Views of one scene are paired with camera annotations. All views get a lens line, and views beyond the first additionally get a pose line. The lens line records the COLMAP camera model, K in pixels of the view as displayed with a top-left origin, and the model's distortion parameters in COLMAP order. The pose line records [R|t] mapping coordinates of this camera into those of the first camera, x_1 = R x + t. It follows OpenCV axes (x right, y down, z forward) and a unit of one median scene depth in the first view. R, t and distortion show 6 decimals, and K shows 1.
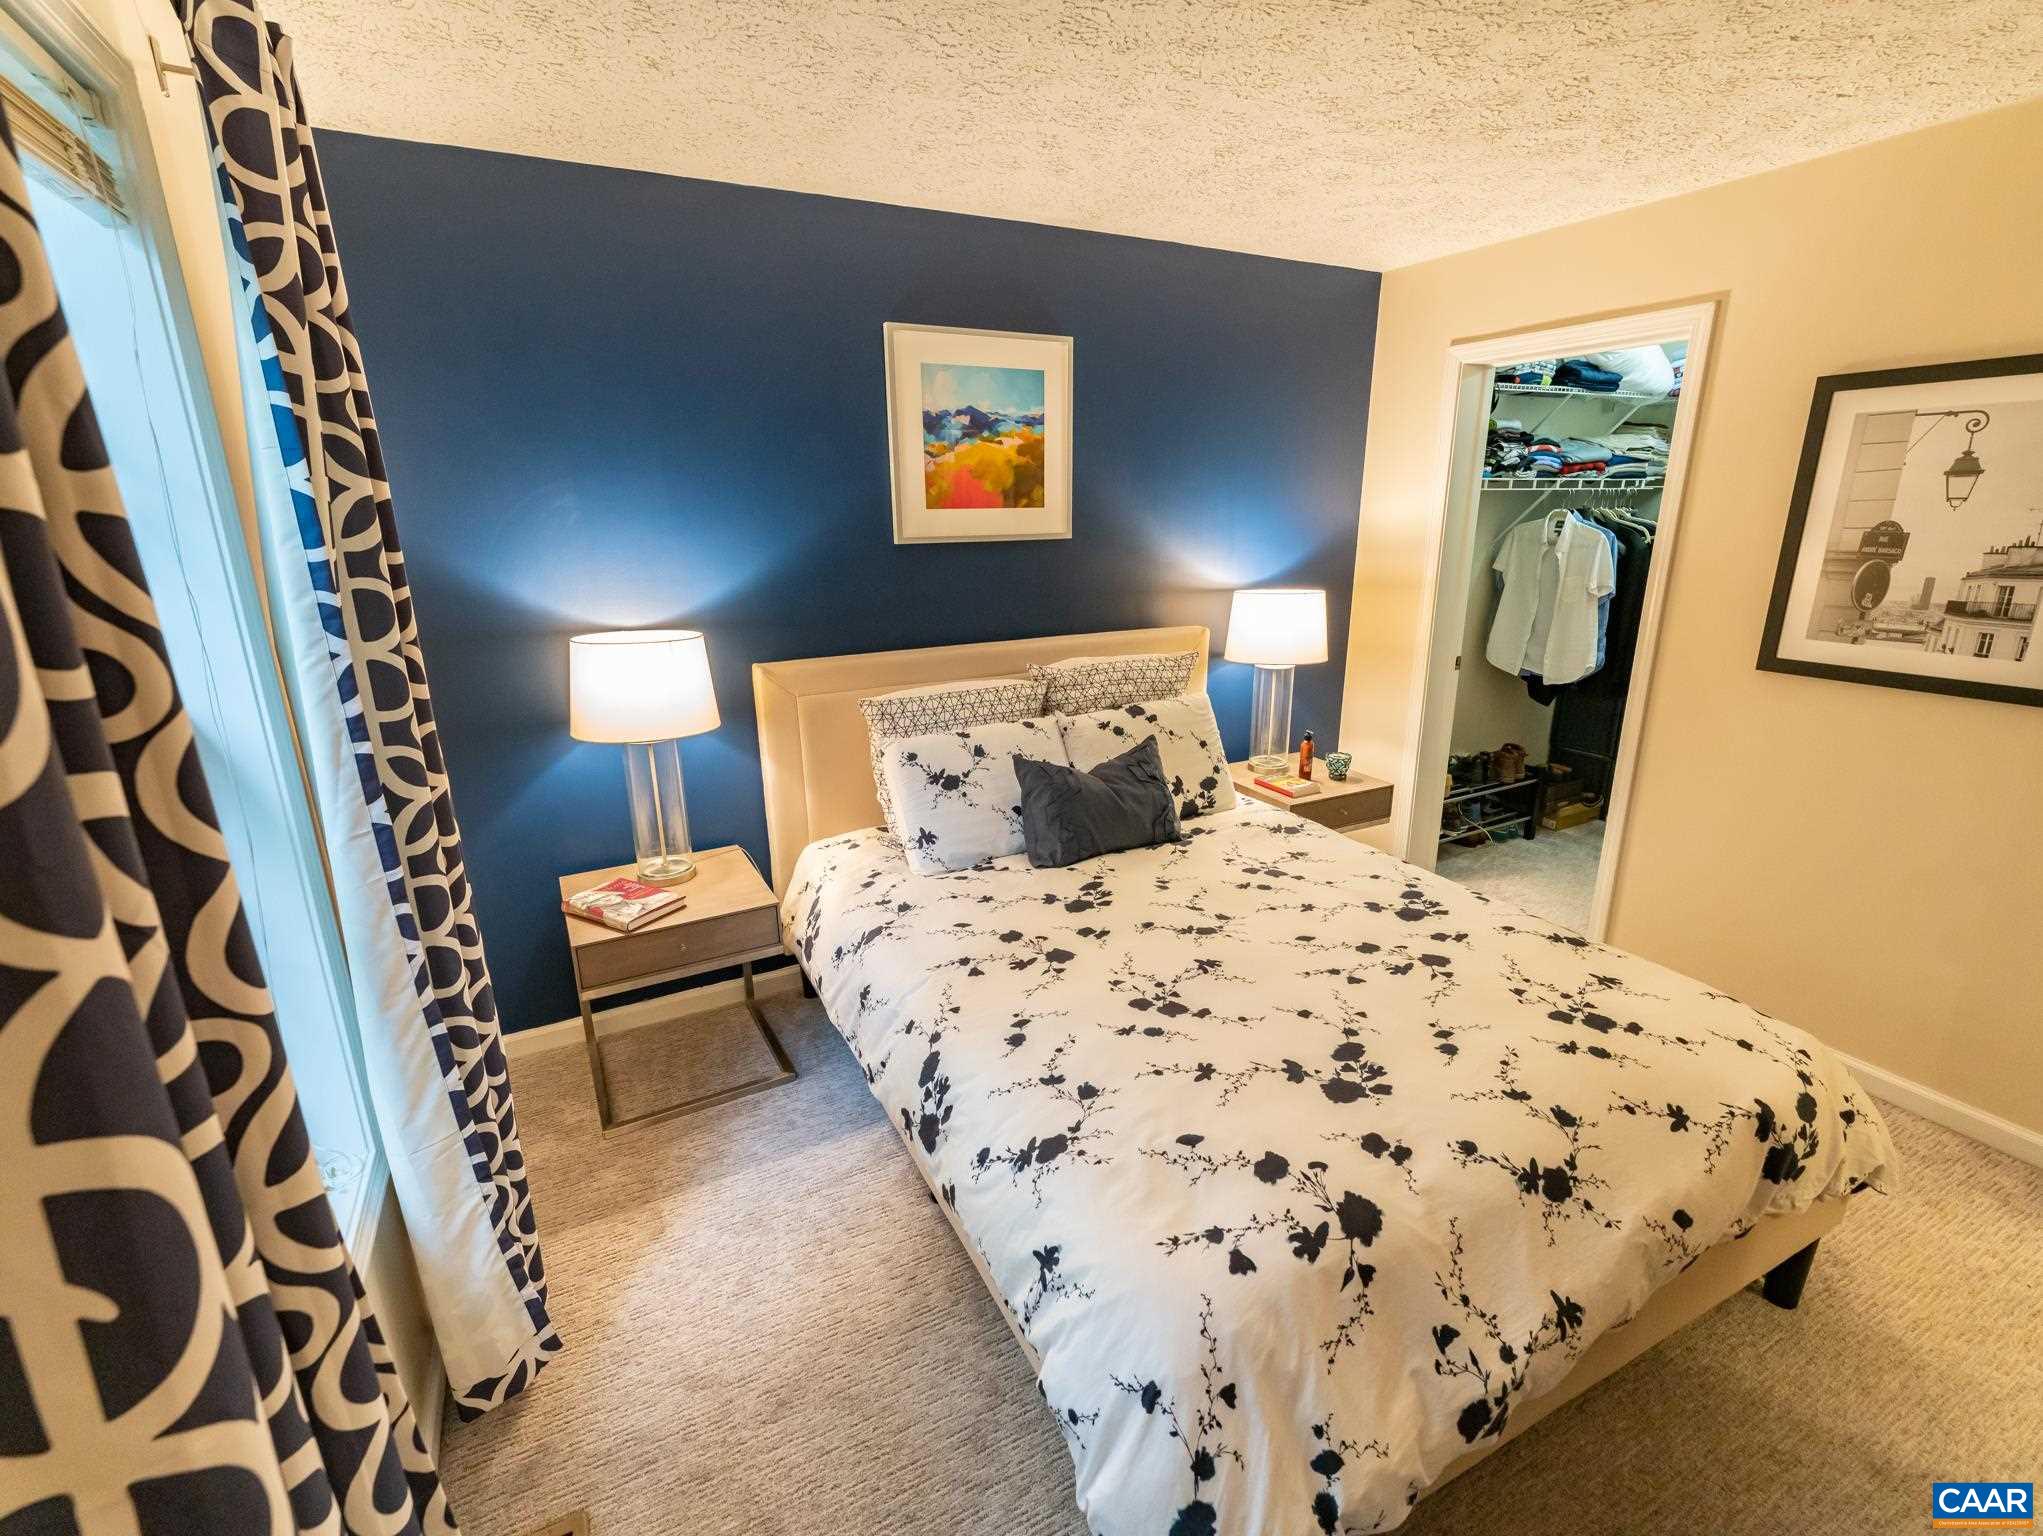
lens RADIAL K [[911.9, 0, 967.7], [0, 911.9, 767.5], [0, 0, 1]] dist [-0.019326, -0.001273]
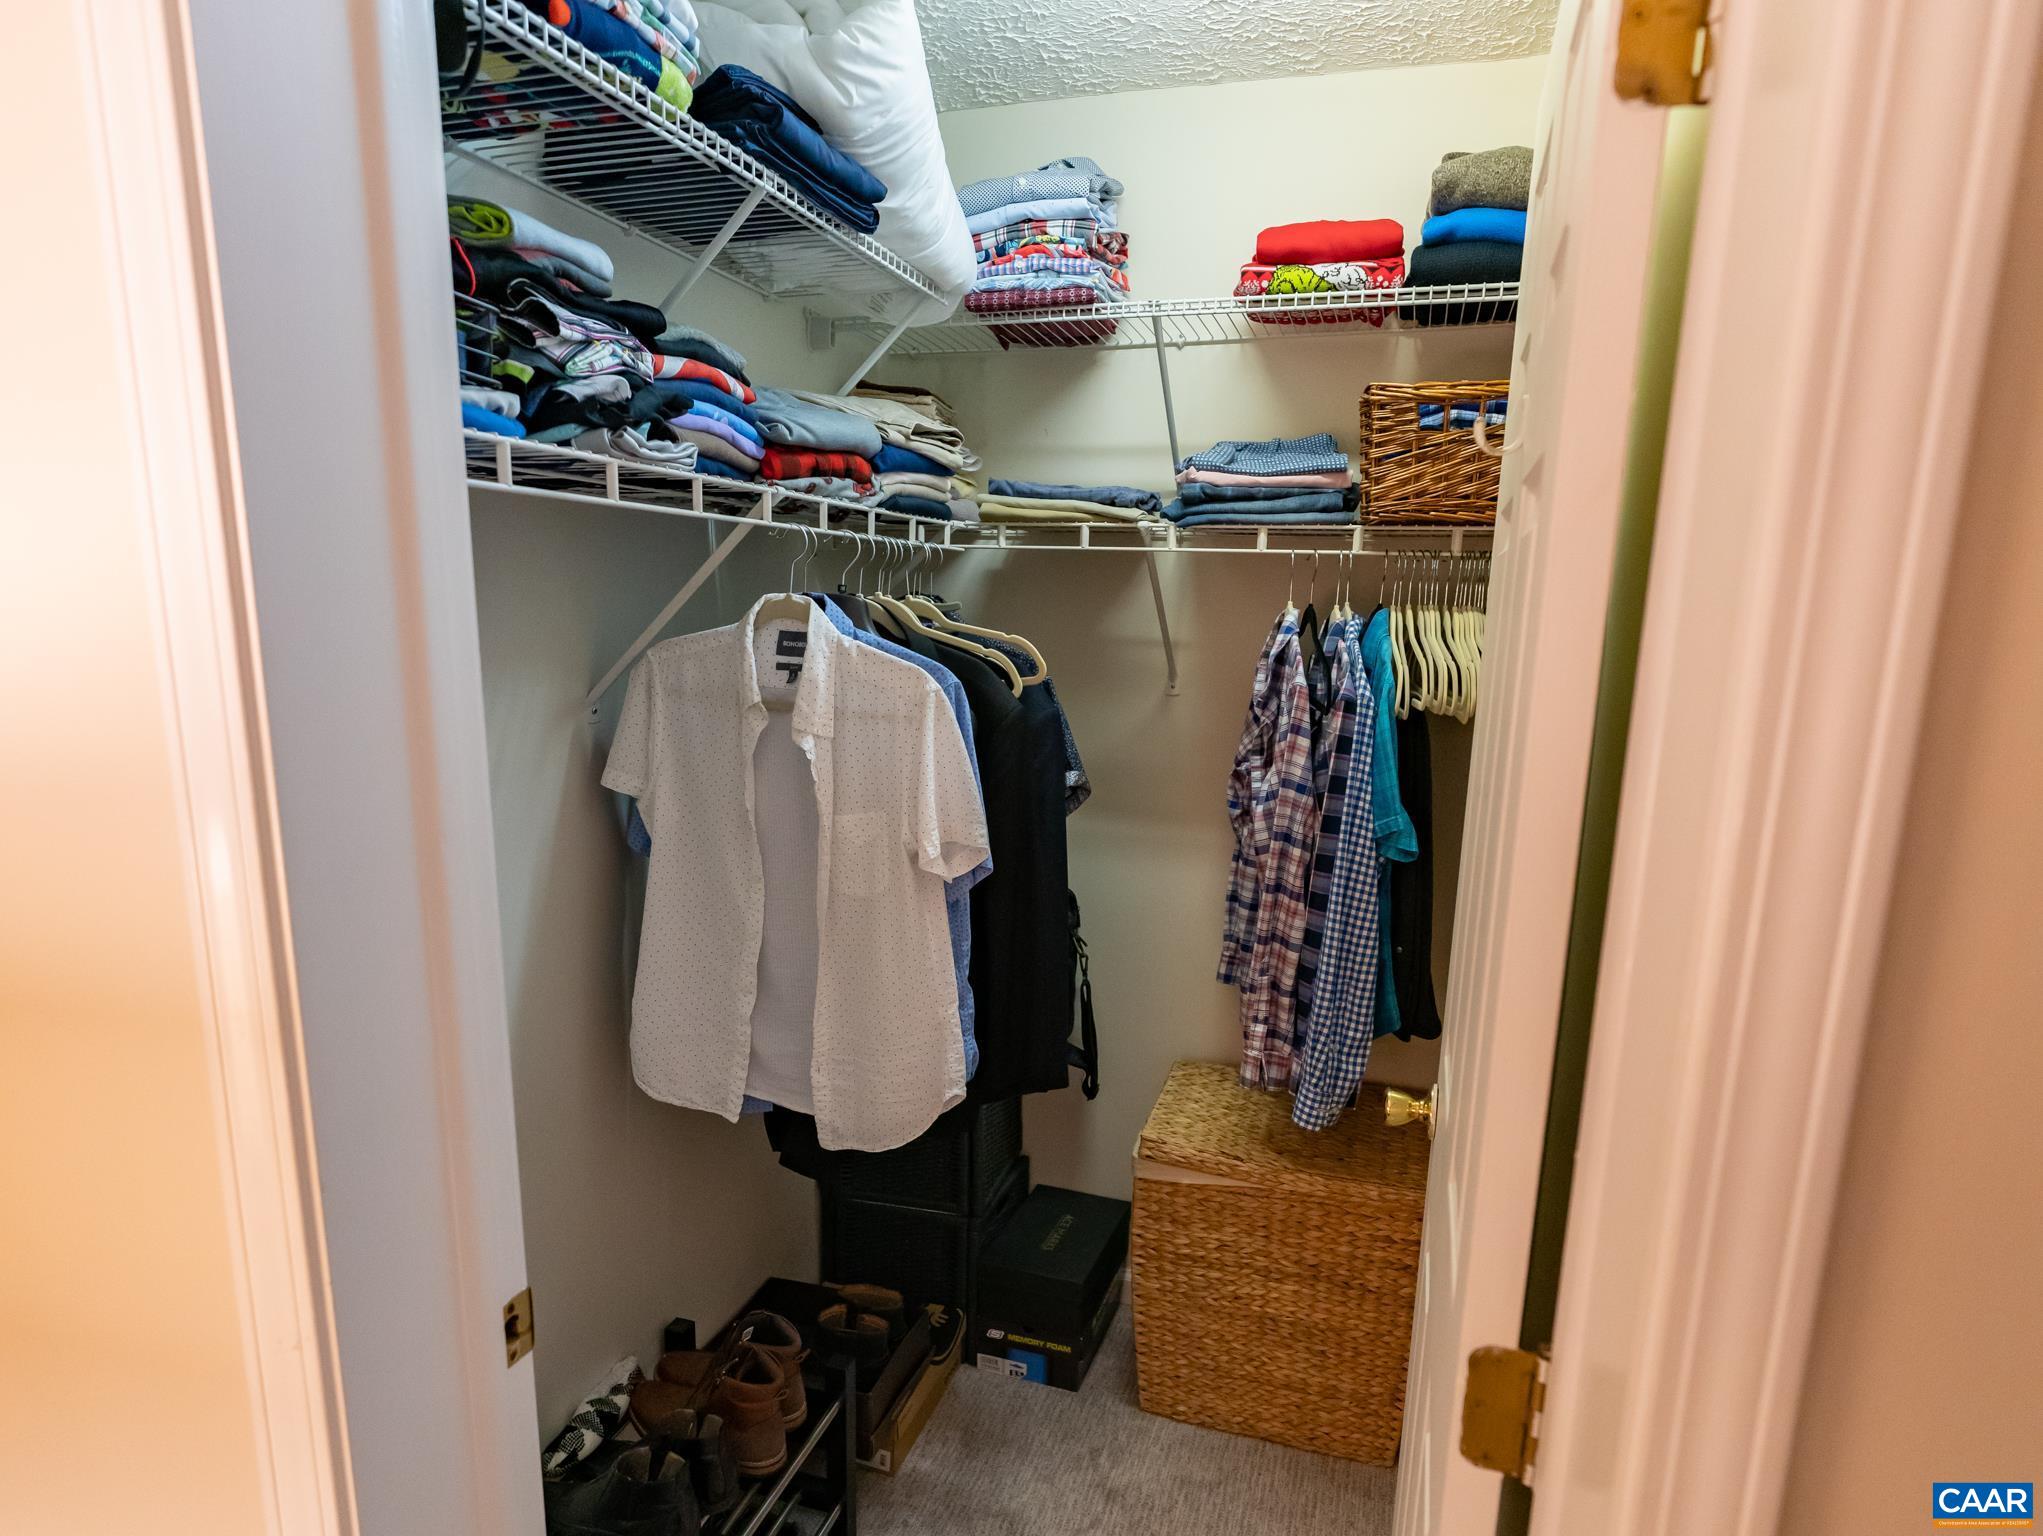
lens RADIAL K [[911.9, 0, 967.7], [0, 911.9, 767.5], [0, 0, 1]] dist [-0.019326, -0.001273]
pose [[0.634116, -0.102050, 0.766474, 0.462506], [0.183386, 0.982820, -0.020862, -0.213513], [-0.751177, 0.153790, 0.641936, 0.775466]]
